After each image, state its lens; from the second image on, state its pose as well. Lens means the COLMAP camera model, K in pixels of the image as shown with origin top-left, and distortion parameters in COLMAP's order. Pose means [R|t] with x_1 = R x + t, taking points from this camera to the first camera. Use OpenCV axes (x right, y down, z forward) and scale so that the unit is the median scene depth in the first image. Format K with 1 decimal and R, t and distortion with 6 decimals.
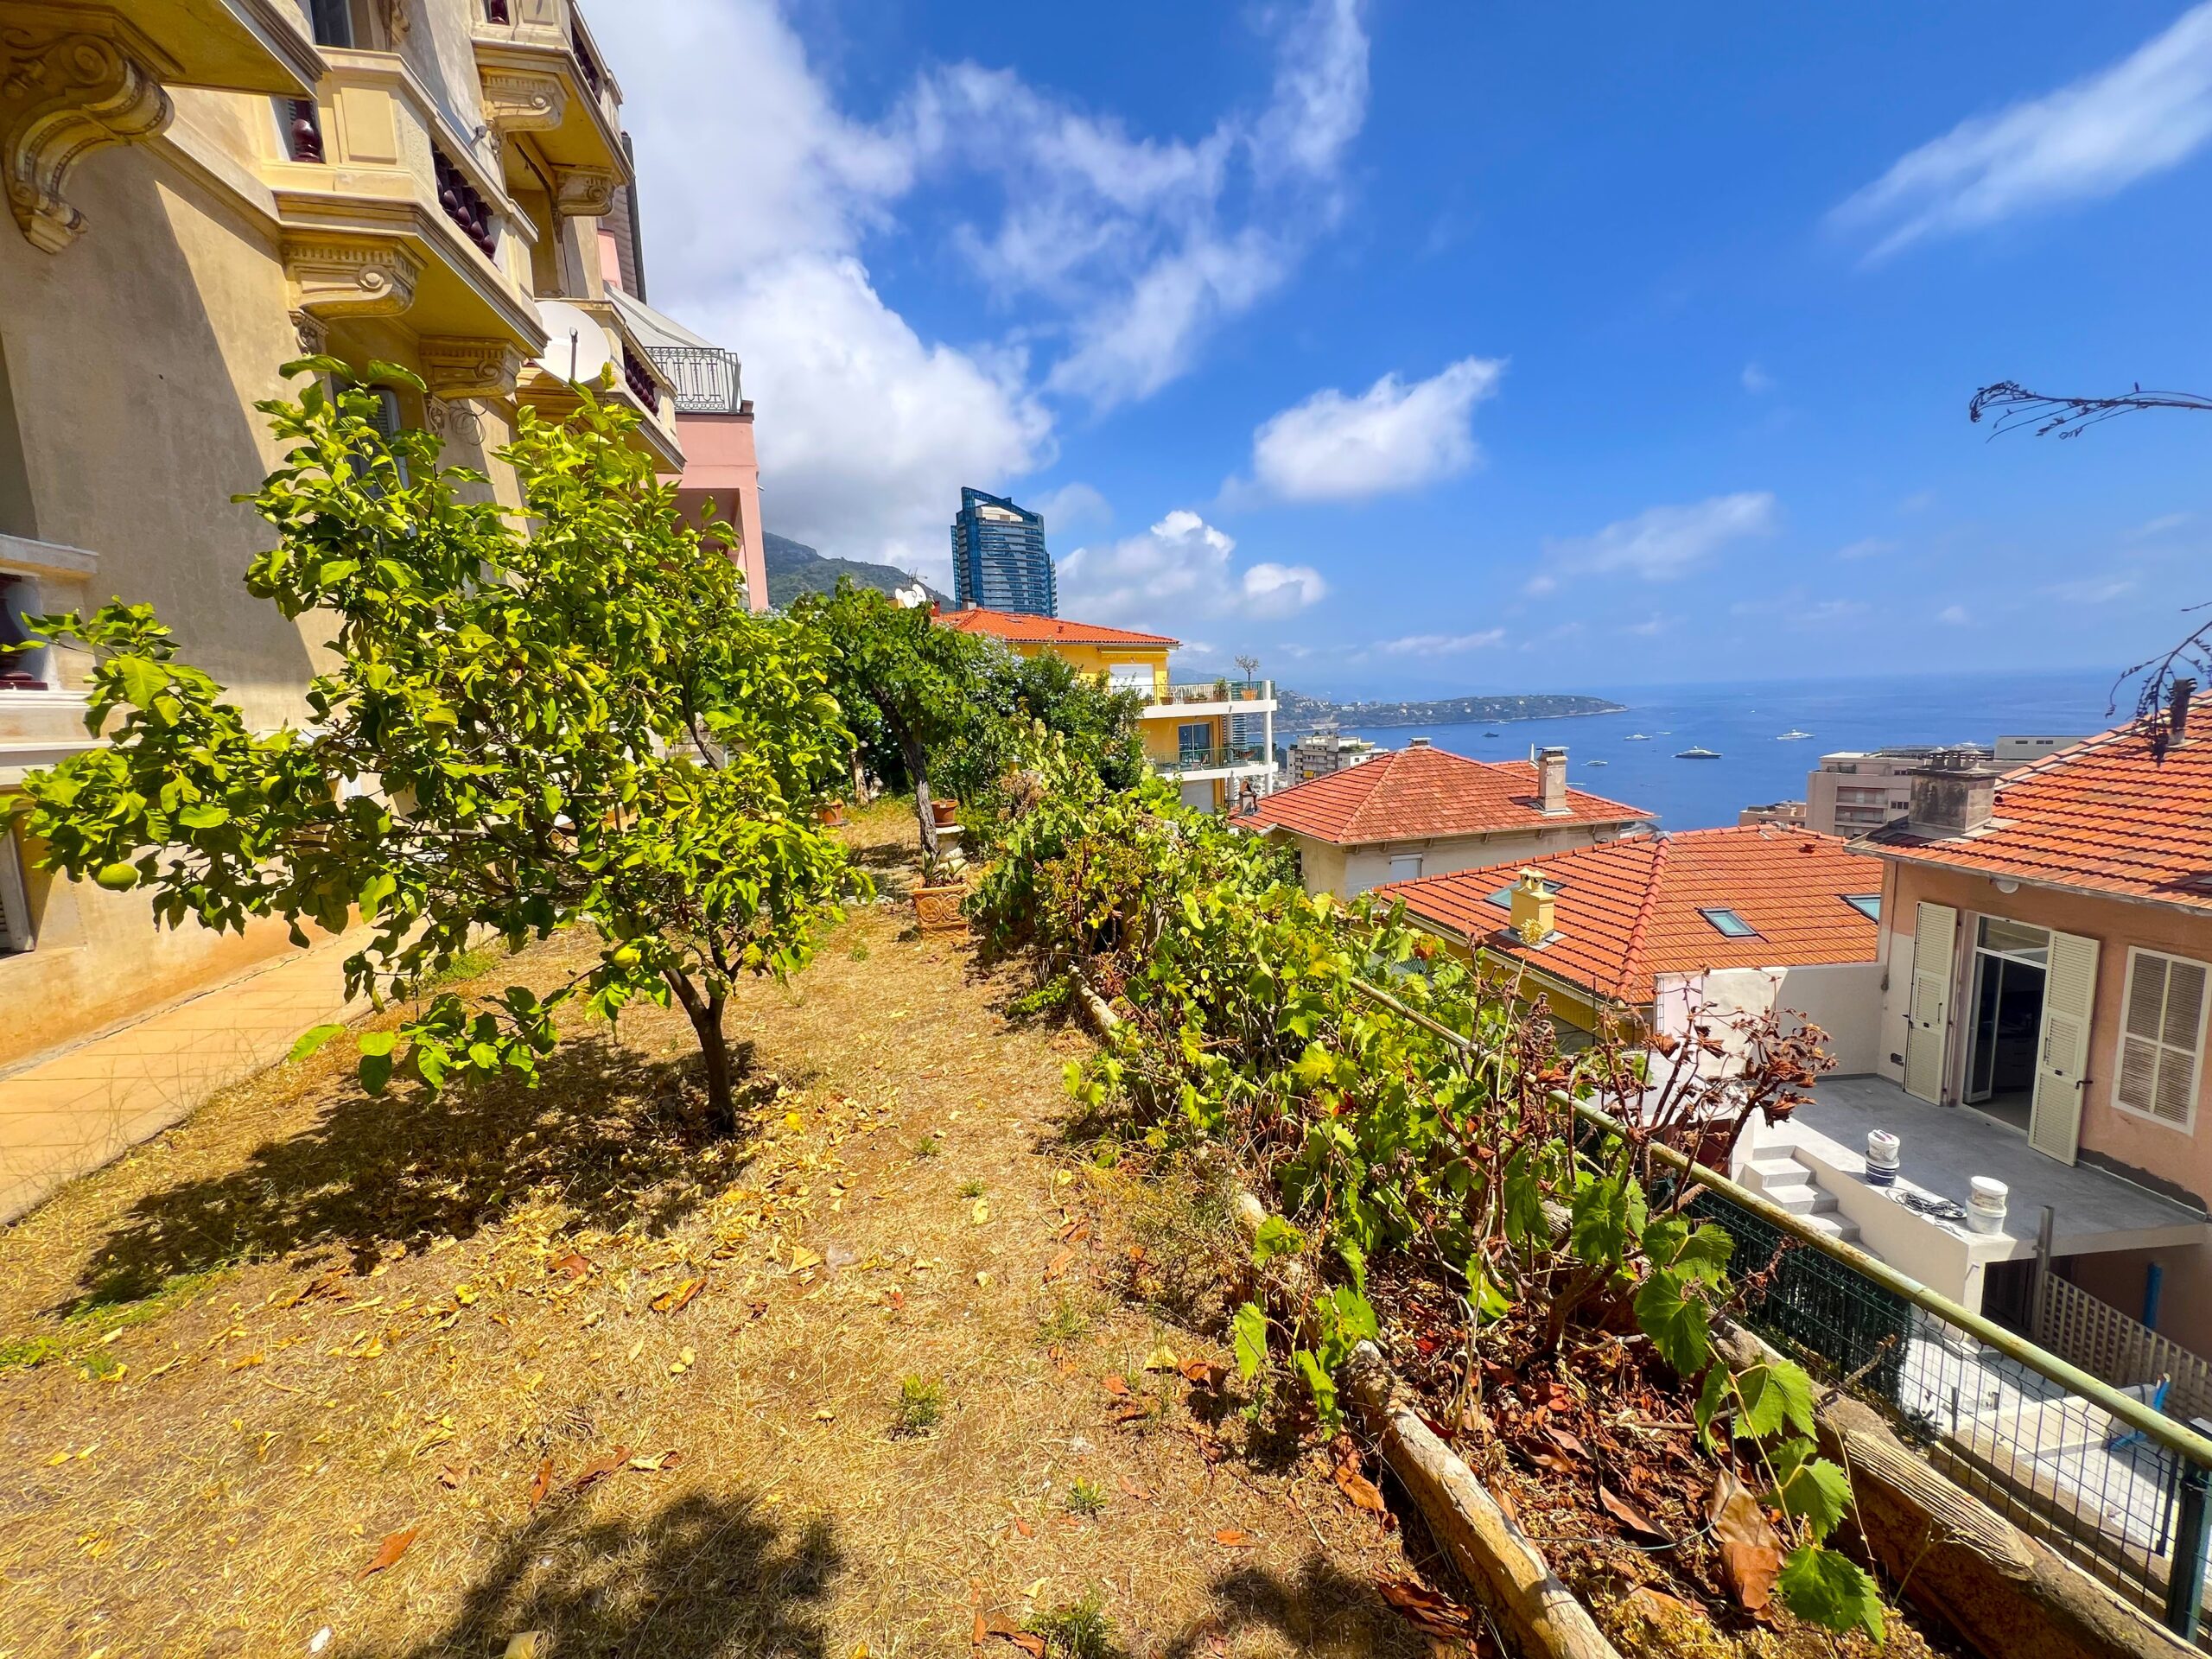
lens RADIAL K [[886.9, 0, 1098.0], [0, 886.9, 825.0], [0, 0, 1]] dist [0.002806, 0.000434]
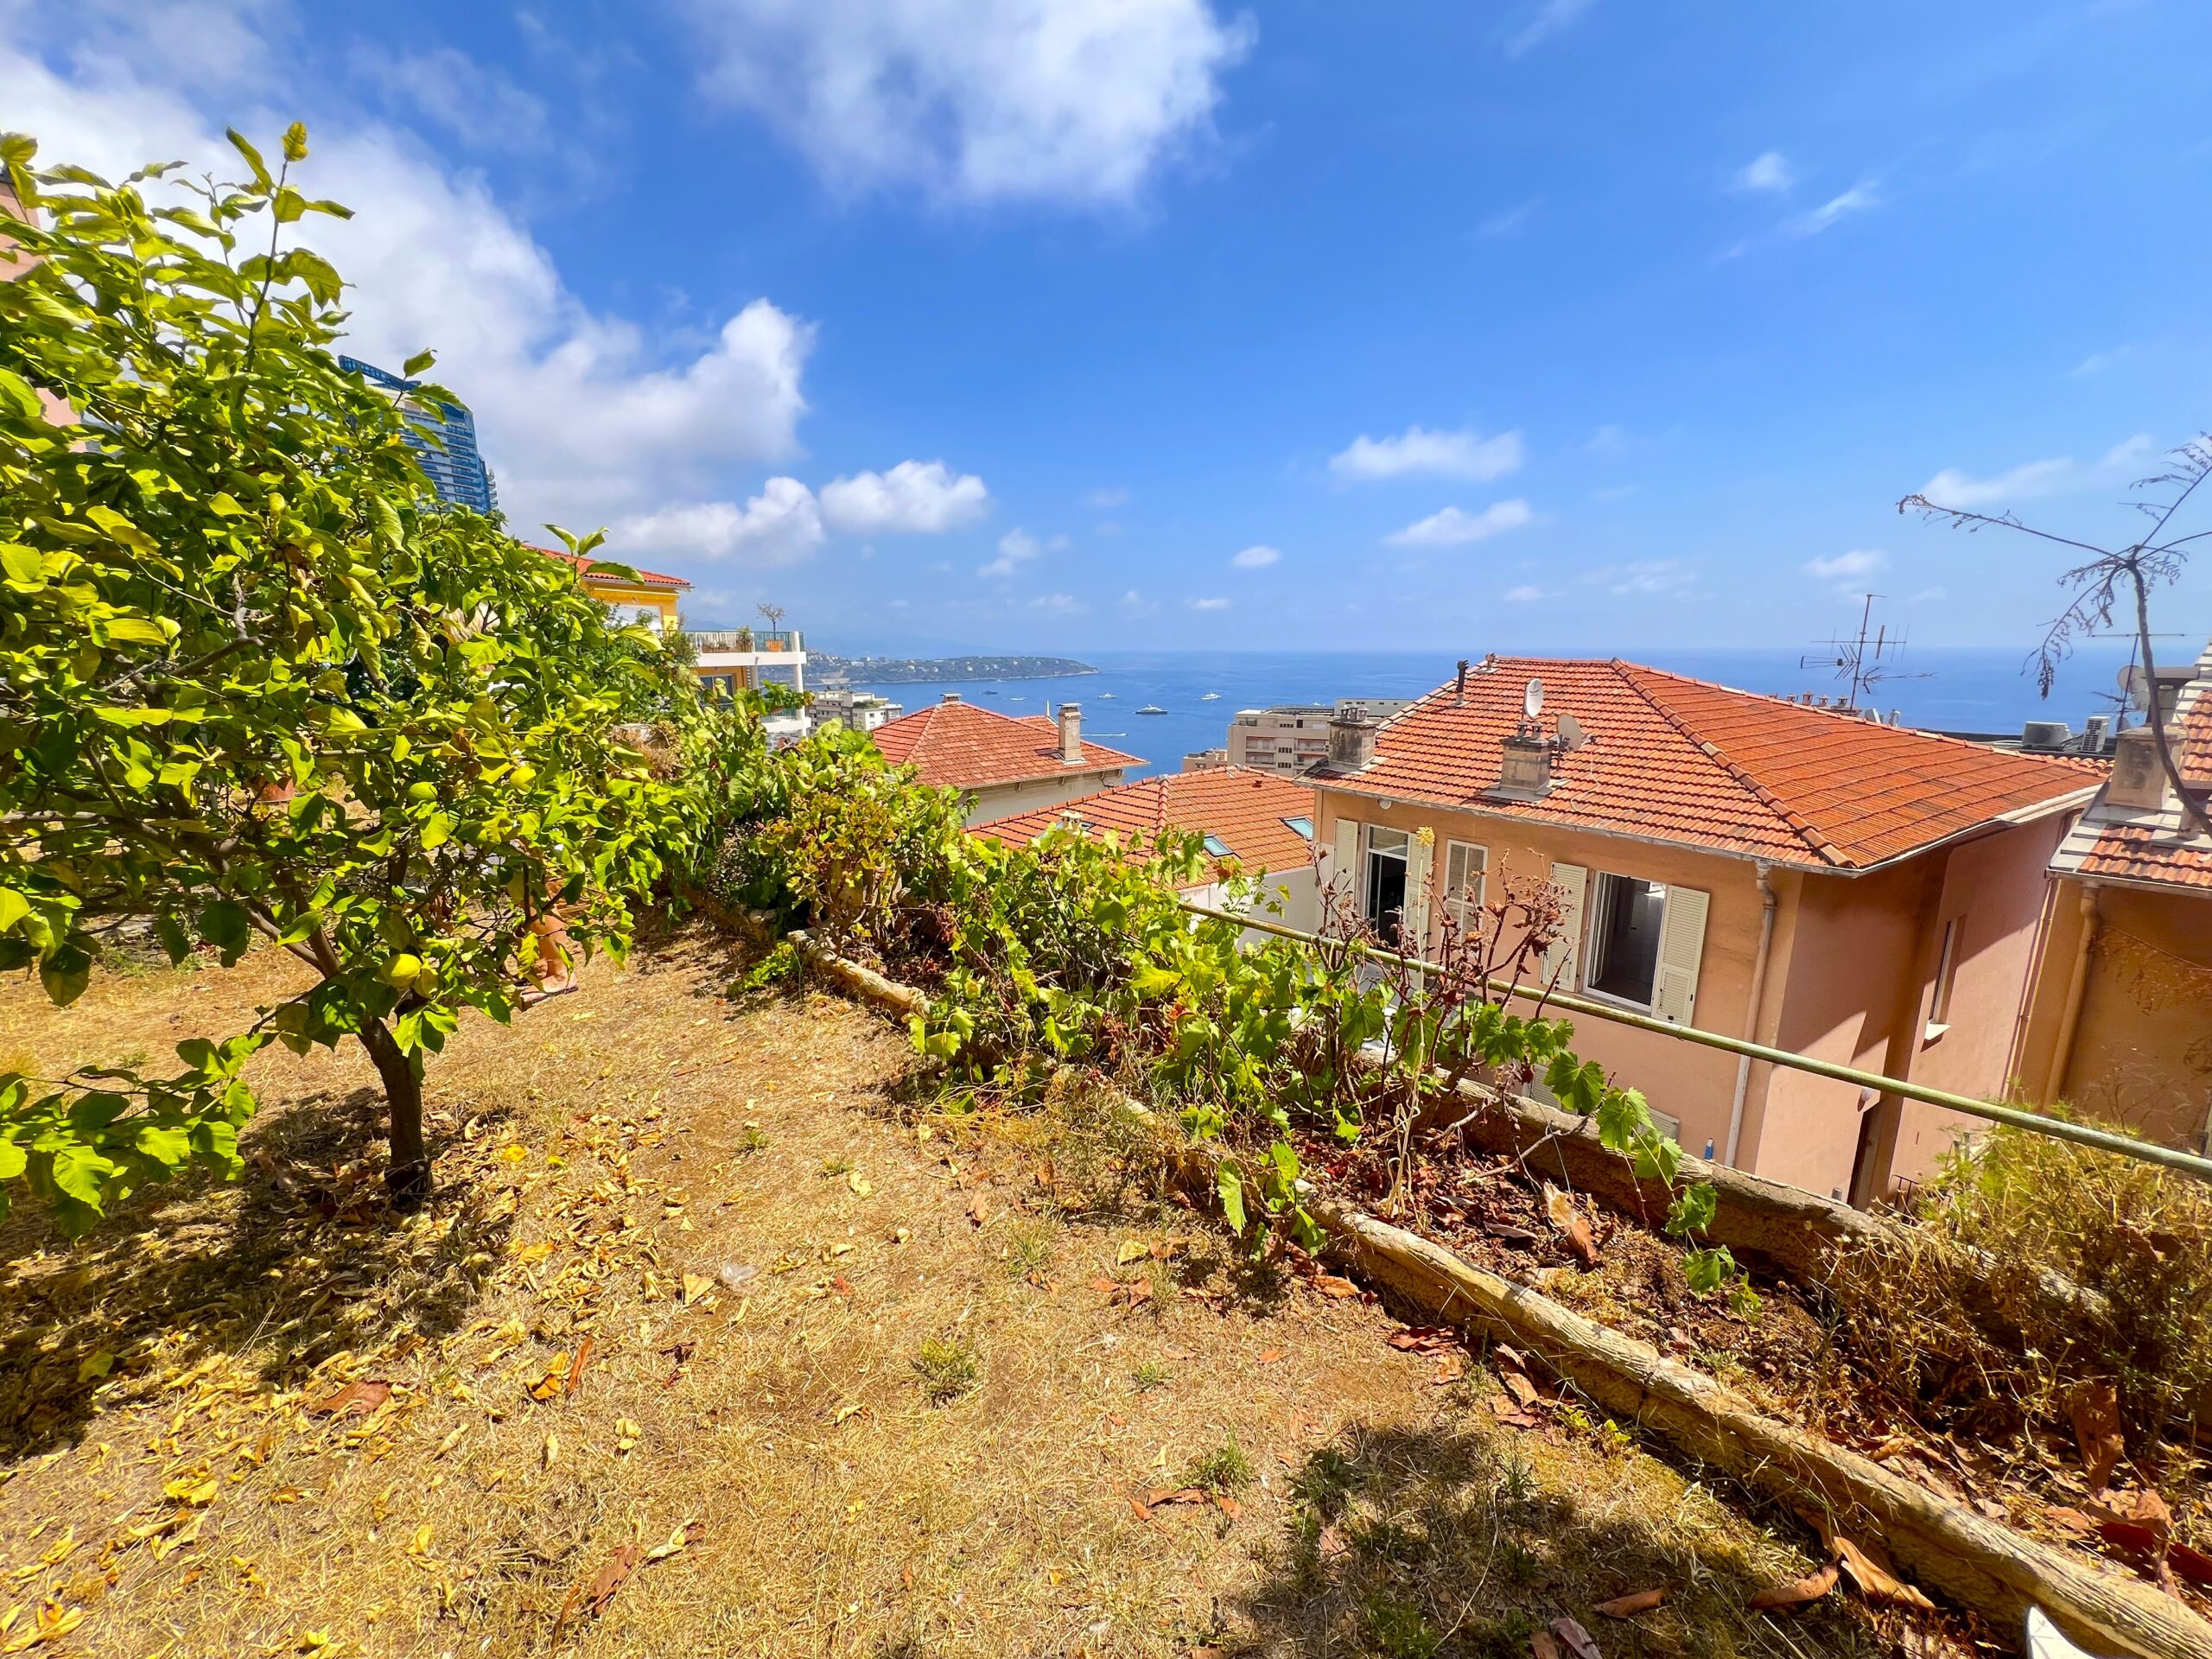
lens RADIAL K [[886.9, 0, 1098.0], [0, 886.9, 825.0], [0, 0, 1]] dist [0.002806, 0.000434]
pose [[0.860077, -0.062052, 0.506377, -0.085084], [0.036870, 0.997540, 0.059616, 0.000891], [-0.508831, -0.032604, 0.860249, 0.015412]]
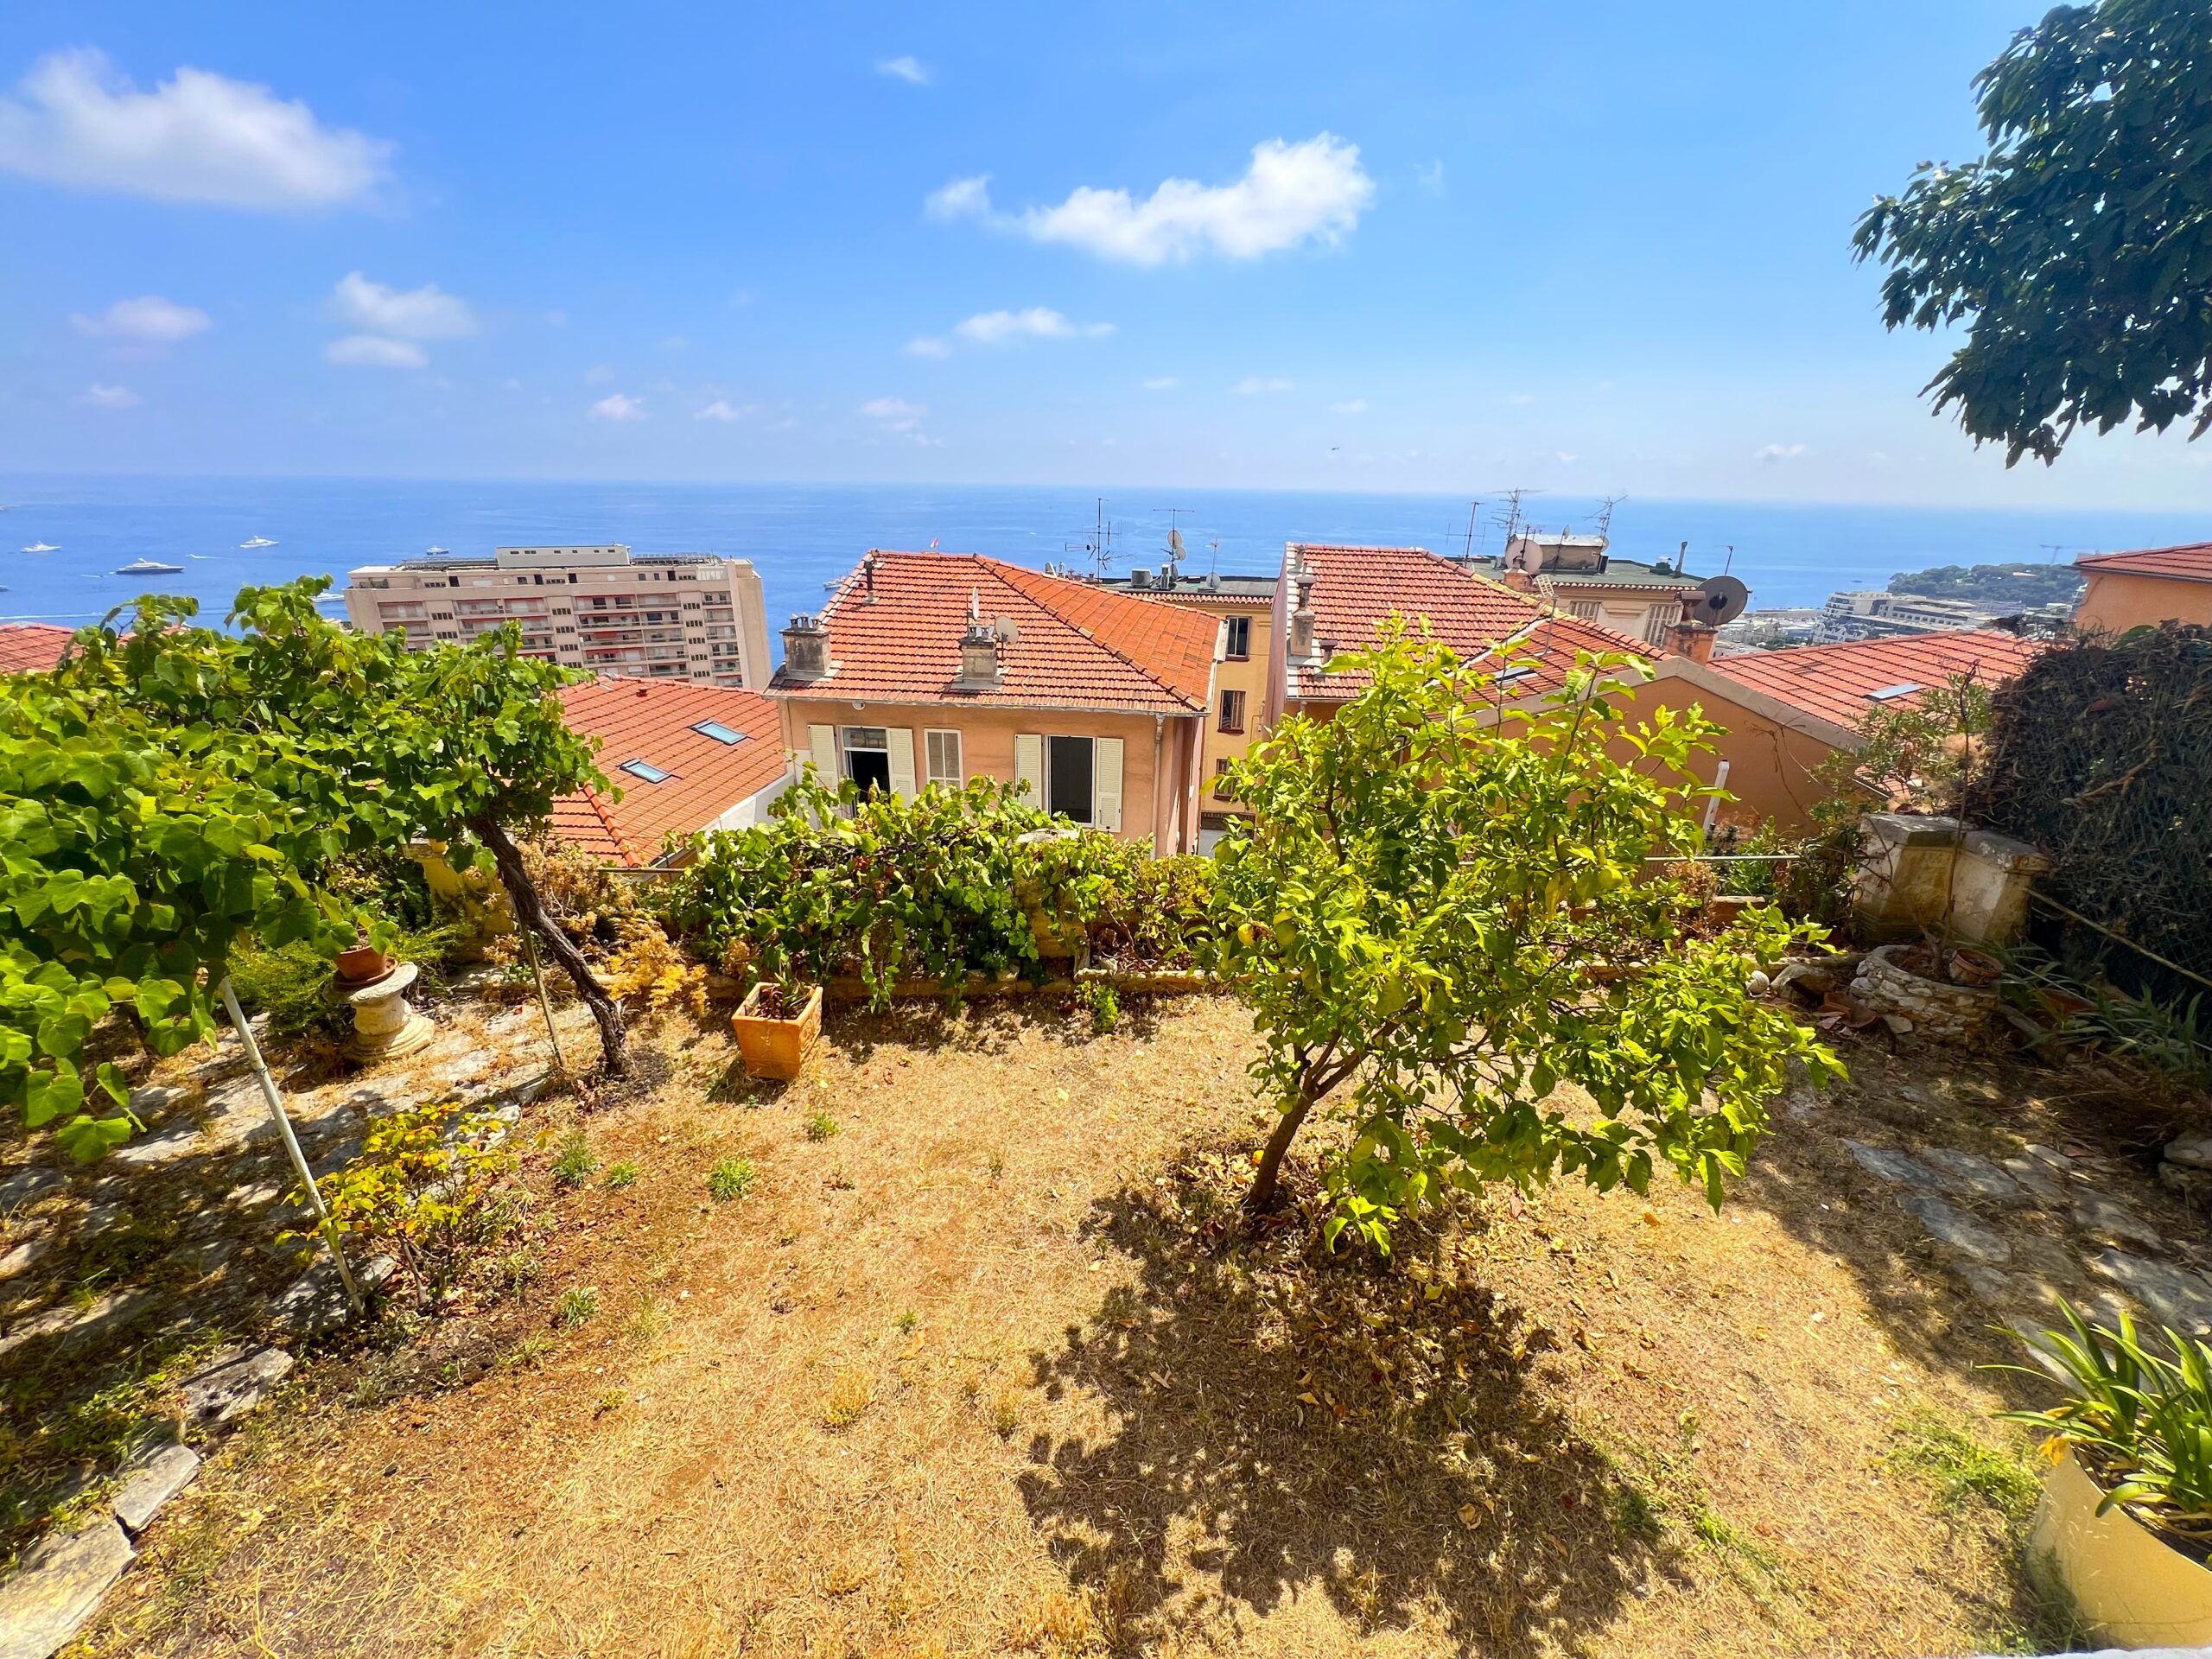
lens RADIAL K [[886.9, 0, 1098.0], [0, 886.9, 825.0], [0, 0, 1]] dist [0.002806, 0.000434]
pose [[0.164355, -0.315271, 0.934661, -0.404067], [0.111653, 0.947403, 0.299935, -0.143804], [-0.980062, 0.055062, 0.190911, 0.288009]]
